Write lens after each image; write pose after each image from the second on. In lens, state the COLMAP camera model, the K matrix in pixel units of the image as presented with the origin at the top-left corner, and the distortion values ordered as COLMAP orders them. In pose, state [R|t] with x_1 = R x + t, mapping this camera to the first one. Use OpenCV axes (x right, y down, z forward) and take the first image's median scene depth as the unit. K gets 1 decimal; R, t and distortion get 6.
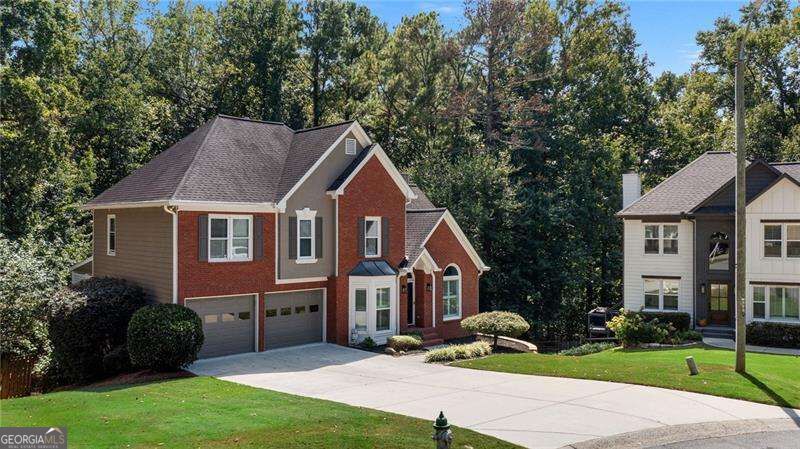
lens RADIAL K [[645.2, 0, 400.0], [0, 645.2, 224.5], [0, 0, 1]] dist [-0.011831, -0.004373]
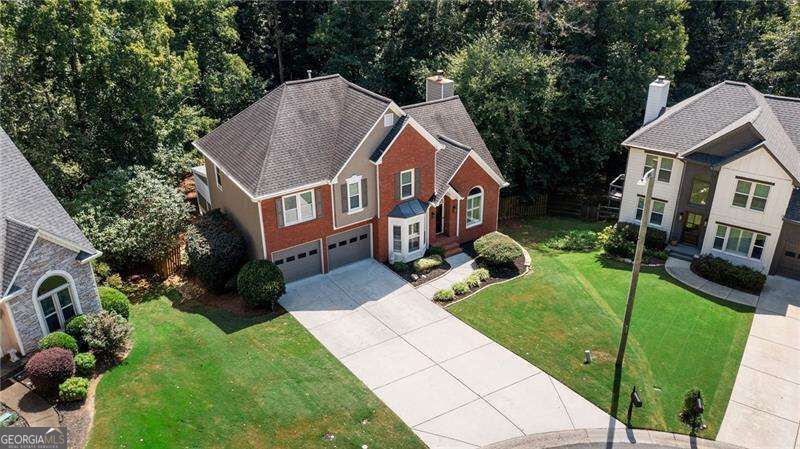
lens RADIAL K [[651.8, 0, 400.0], [0, 651.8, 224.5], [0, 0, 1]] dist [-0.041880, -0.000737]
pose [[0.986519, 0.065346, -0.150033, 0.152142], [0.010574, 0.889446, 0.456918, -0.532492], [0.163304, -0.452345, 0.876765, -0.201170]]
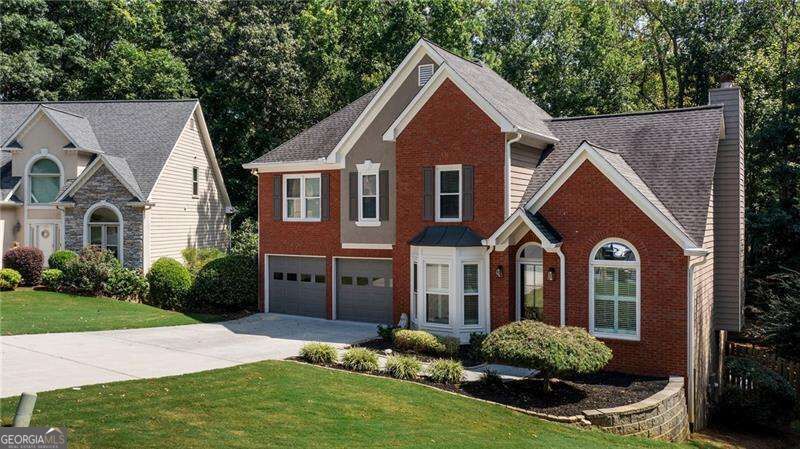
lens RADIAL K [[651.8, 0, 400.0], [0, 651.8, 224.5], [0, 0, 1]] dist [-0.041880, -0.000737]
pose [[0.287375, 0.007176, -0.957791, 0.665211], [0.007917, 0.999920, 0.009867, 0.048216], [0.957785, -0.010419, 0.287295, 0.771408]]
